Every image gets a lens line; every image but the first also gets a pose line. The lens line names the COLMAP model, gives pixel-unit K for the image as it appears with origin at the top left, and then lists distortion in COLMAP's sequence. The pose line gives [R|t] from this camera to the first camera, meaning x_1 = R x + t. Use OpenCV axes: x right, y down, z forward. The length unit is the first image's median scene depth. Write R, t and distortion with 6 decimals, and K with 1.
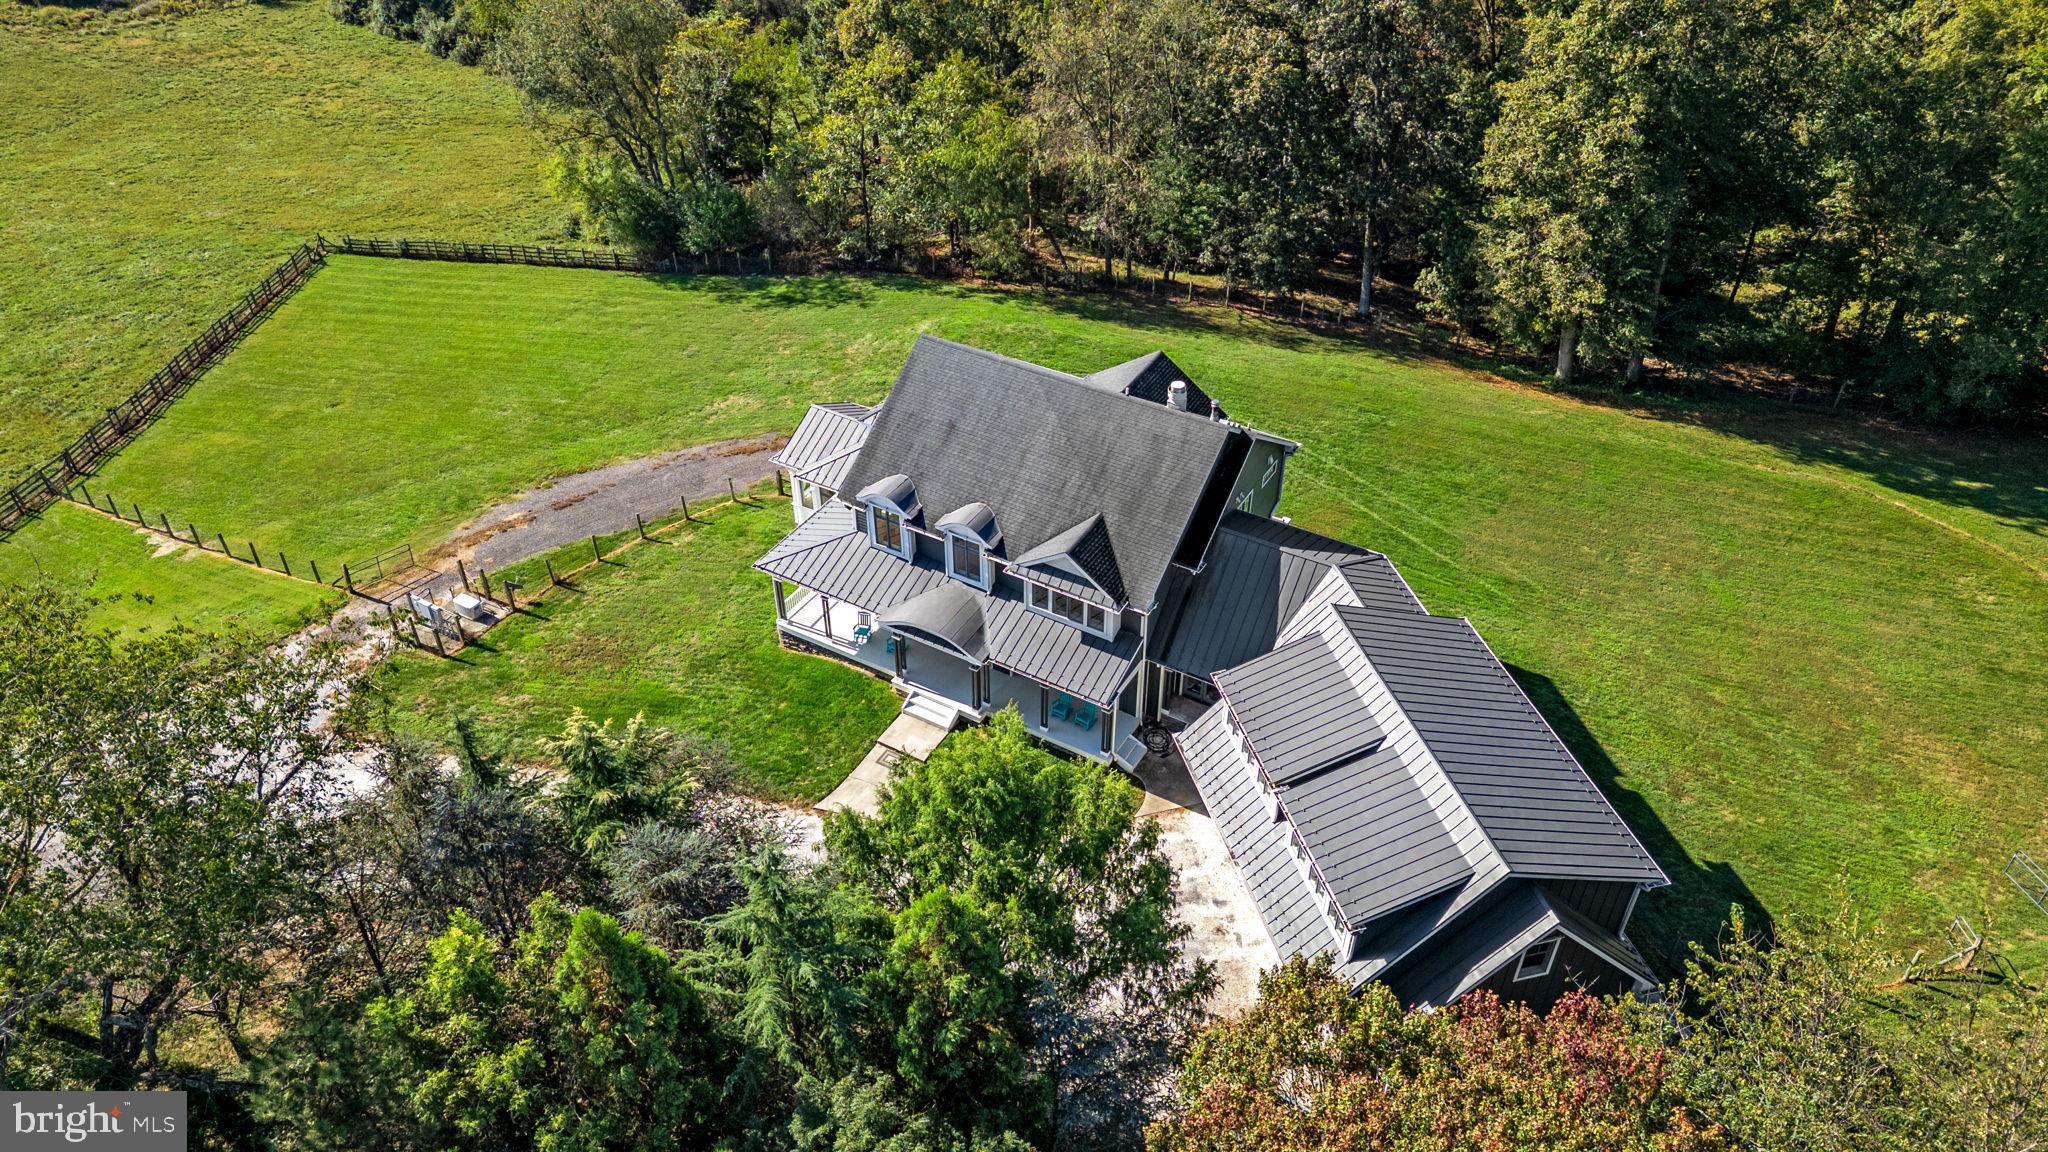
lens RADIAL K [[1428.6, 0, 1016.5], [0, 1428.6, 573.3], [0, 0, 1]] dist [0.097839, -0.097822]
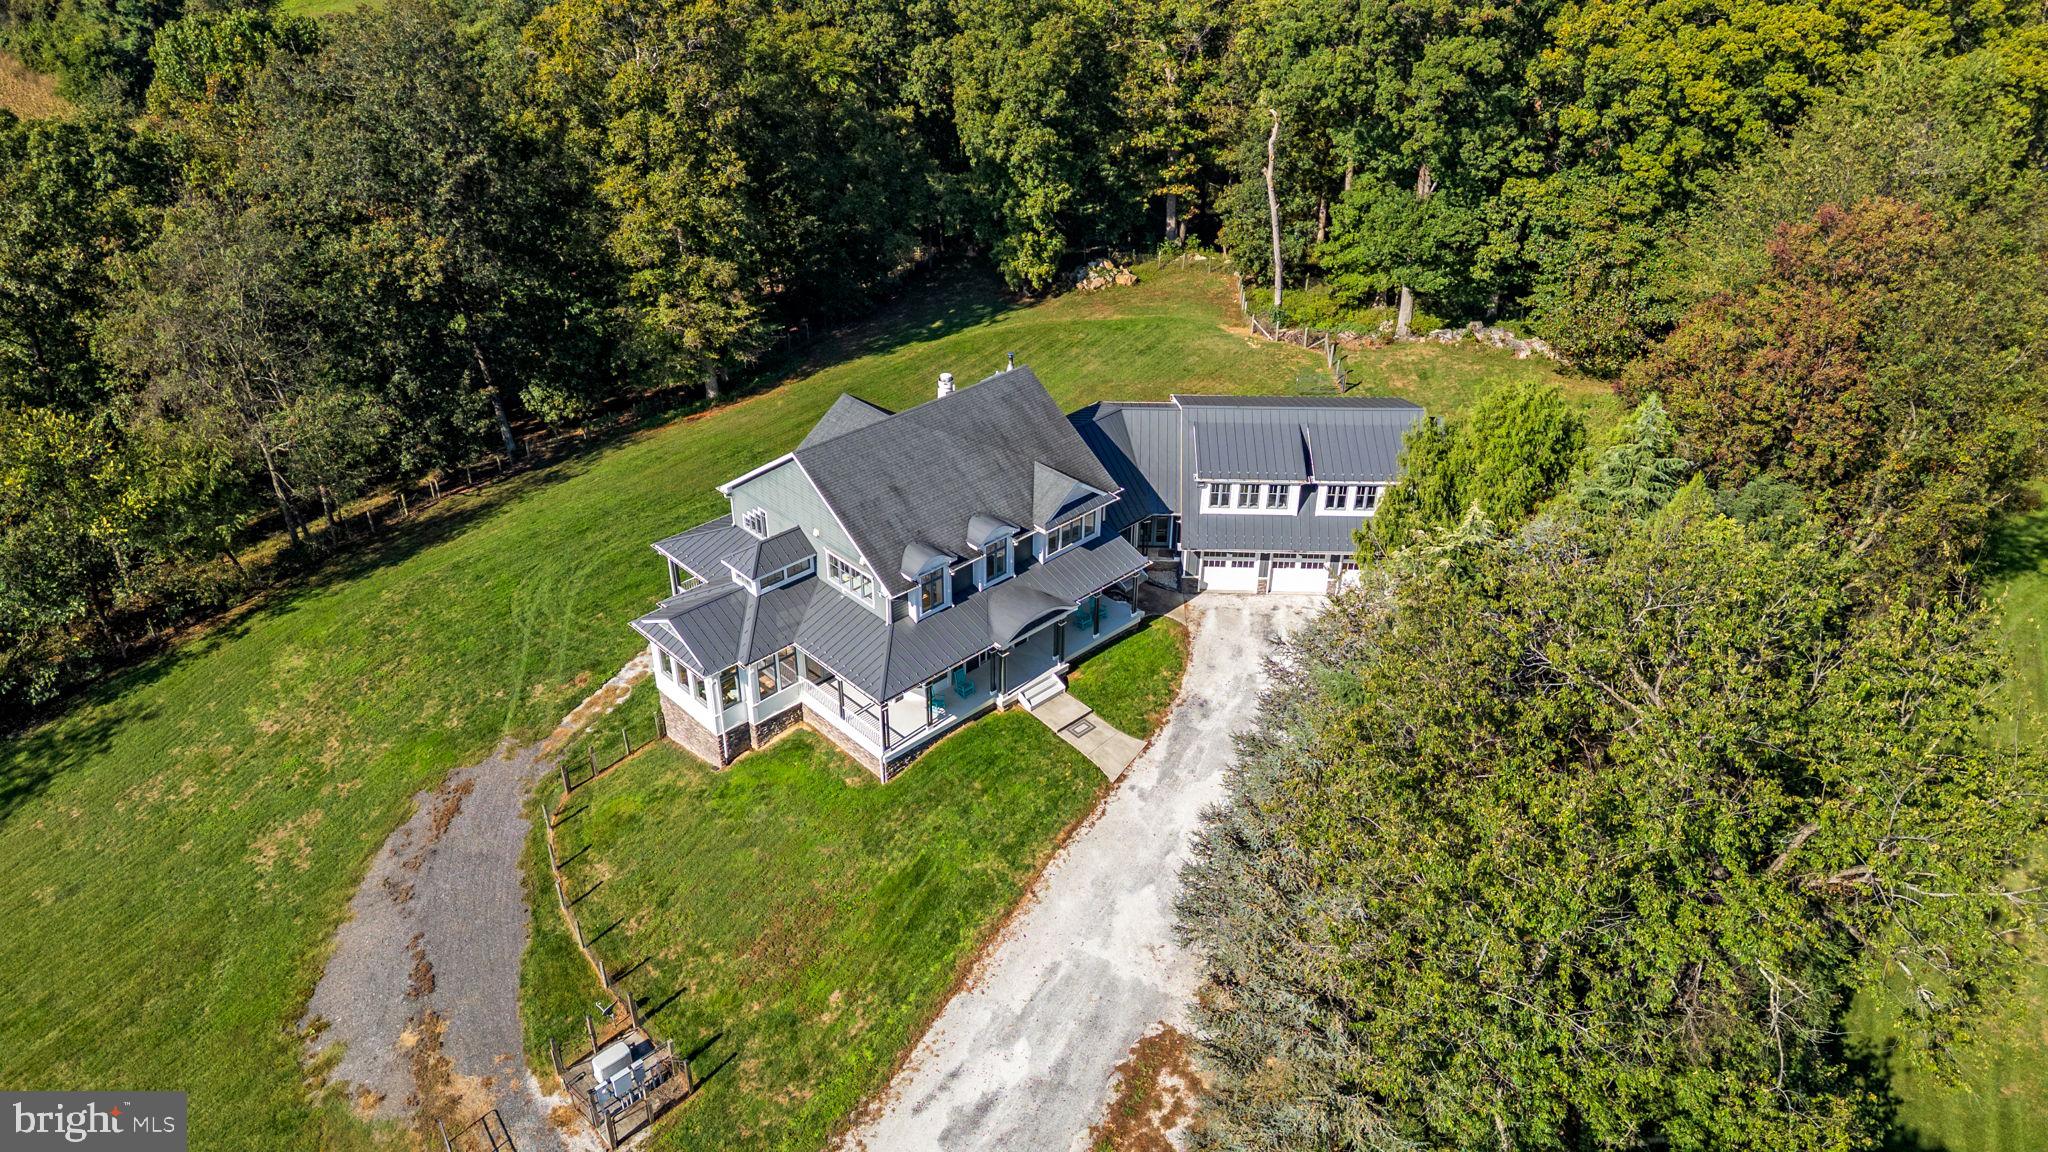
lens RADIAL K [[1428.6, 0, 1016.5], [0, 1428.6, 573.3], [0, 0, 1]] dist [0.097839, -0.097822]
pose [[0.278618, -0.500305, 0.819797, -0.604459], [0.598547, 0.758005, 0.259171, -0.179450], [-0.751075, 0.418478, 0.510650, 0.252977]]
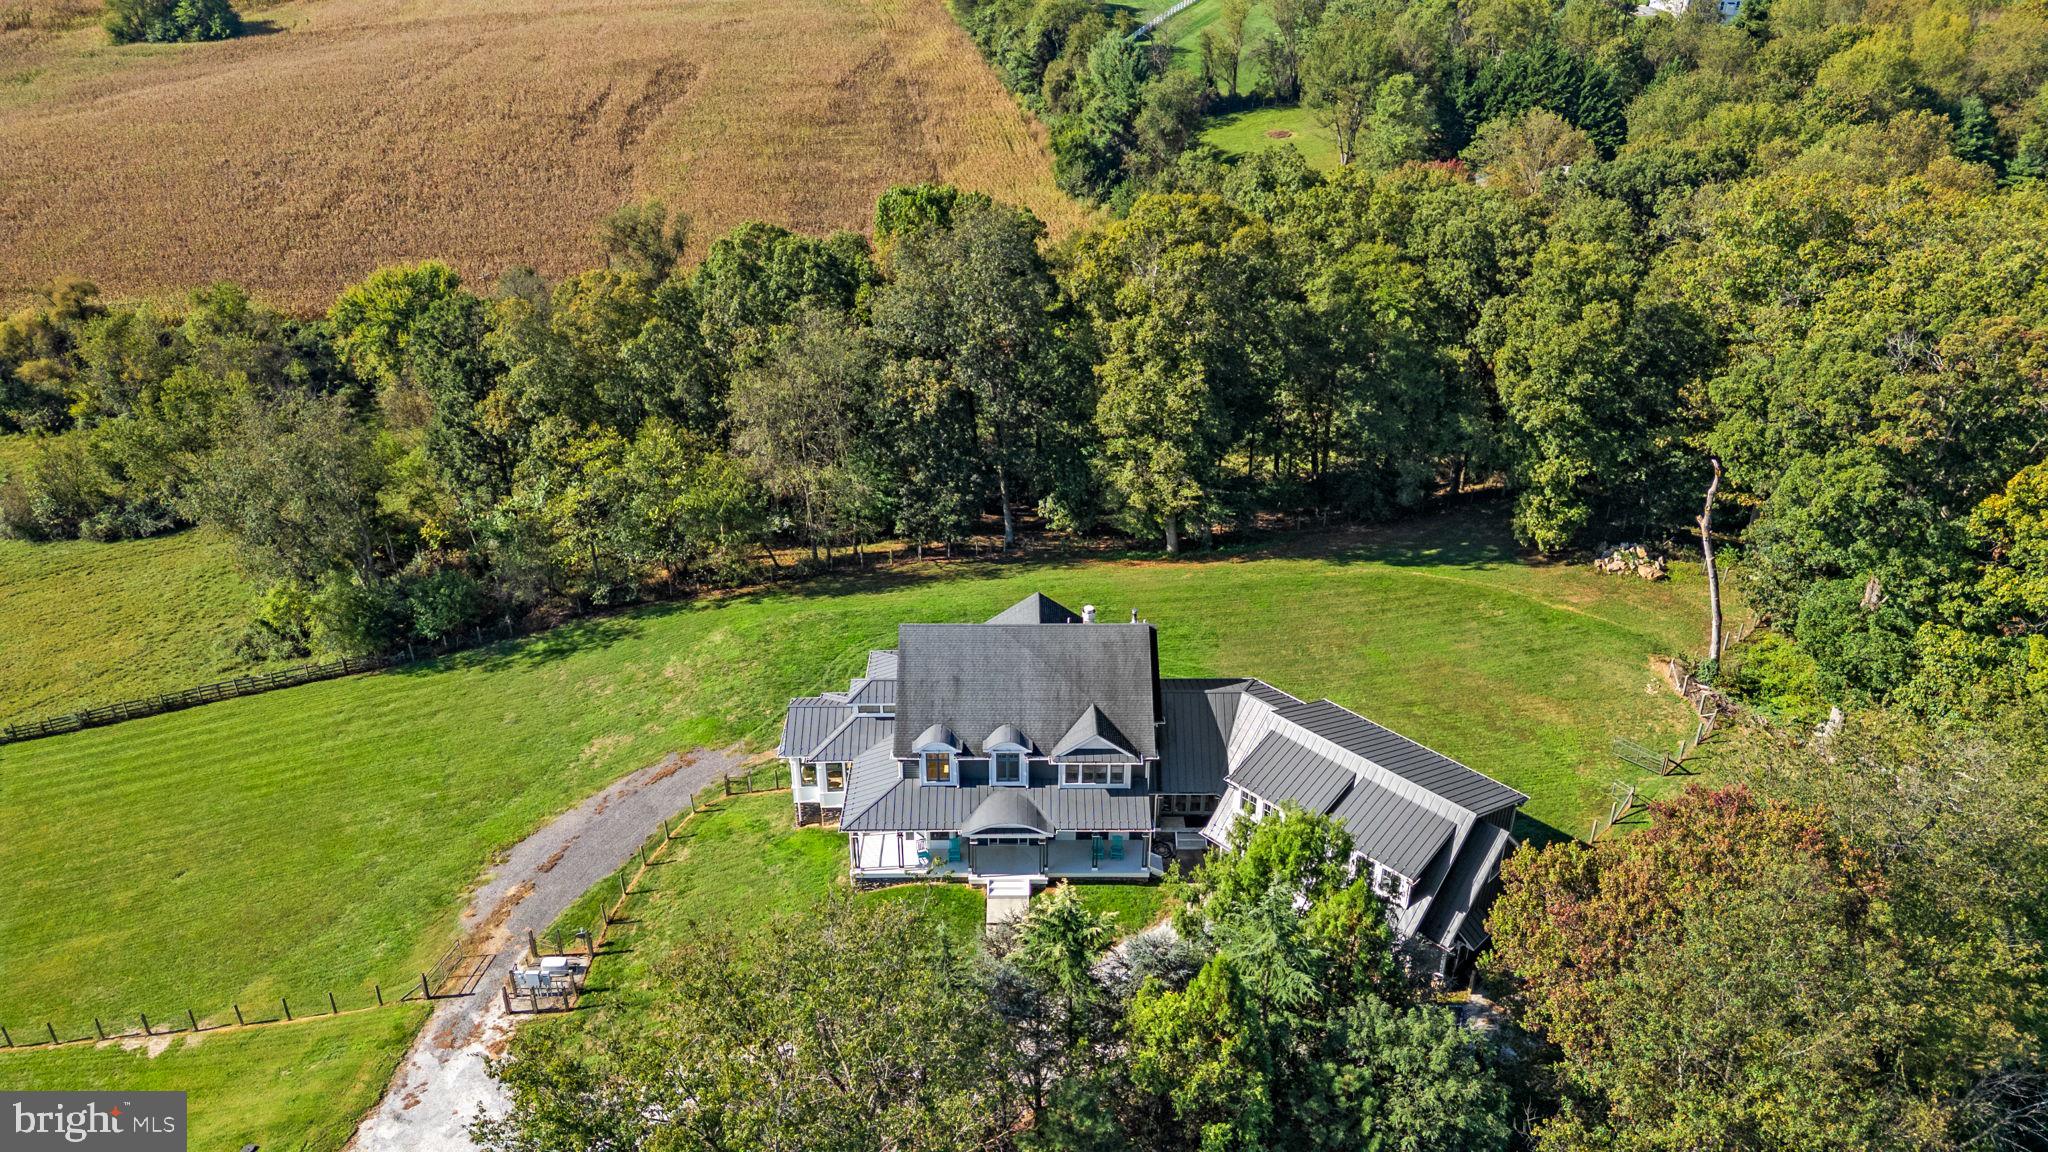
lens RADIAL K [[1428.6, 0, 1016.5], [0, 1428.6, 573.3], [0, 0, 1]] dist [0.097839, -0.097822]
pose [[0.861136, -0.248363, 0.443577, -0.365999], [0.318815, 0.943470, -0.090673, -0.036530], [-0.395982, 0.219501, 0.891638, -0.165909]]
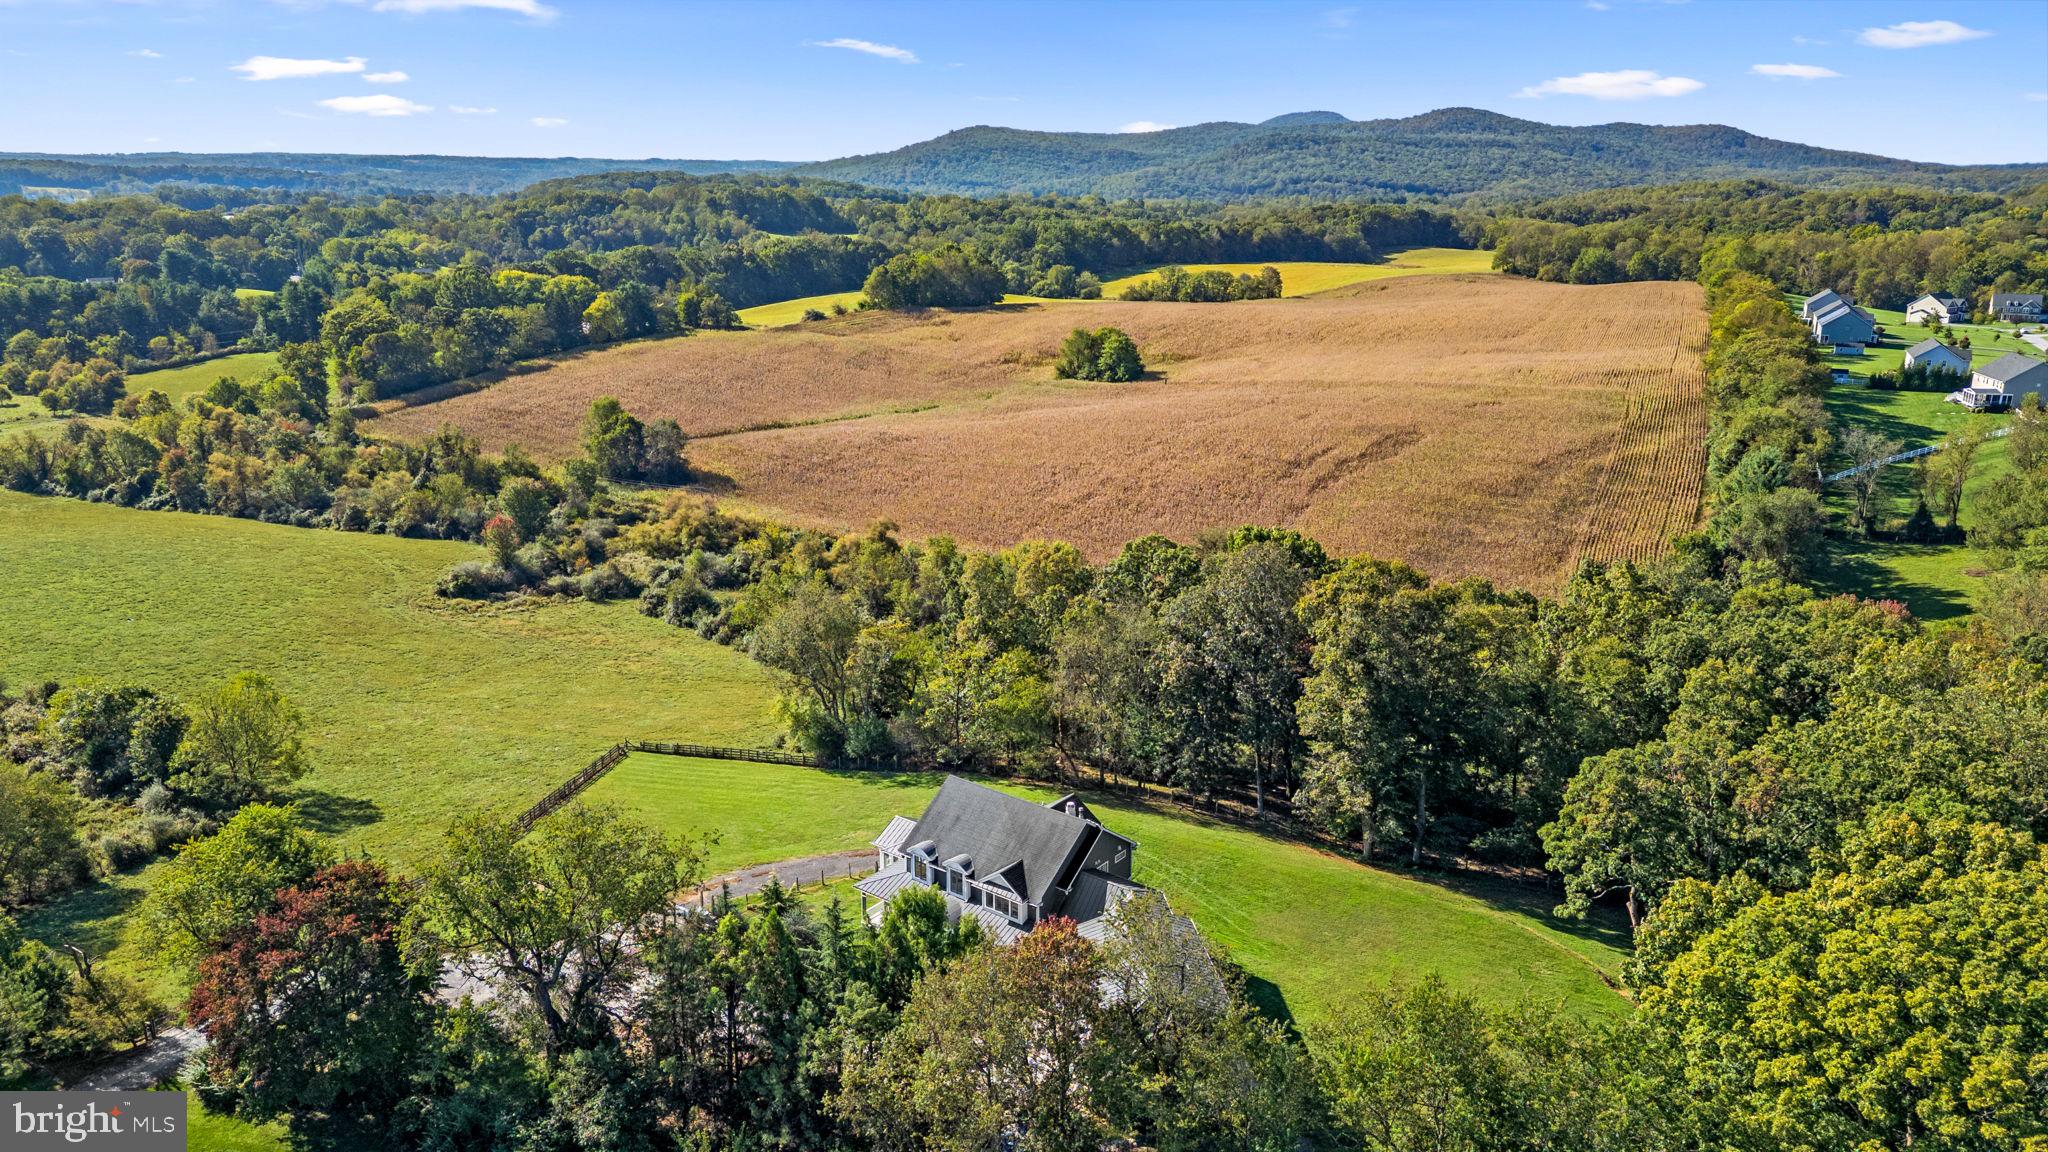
lens RADIAL K [[1428.6, 0, 1016.5], [0, 1428.6, 573.3], [0, 0, 1]] dist [0.097839, -0.097822]
pose [[0.991781, 0.039487, -0.121704, 0.169026], [-0.083861, 0.919004, -0.385226, 0.220989], [0.096636, 0.392266, 0.914762, -0.609712]]
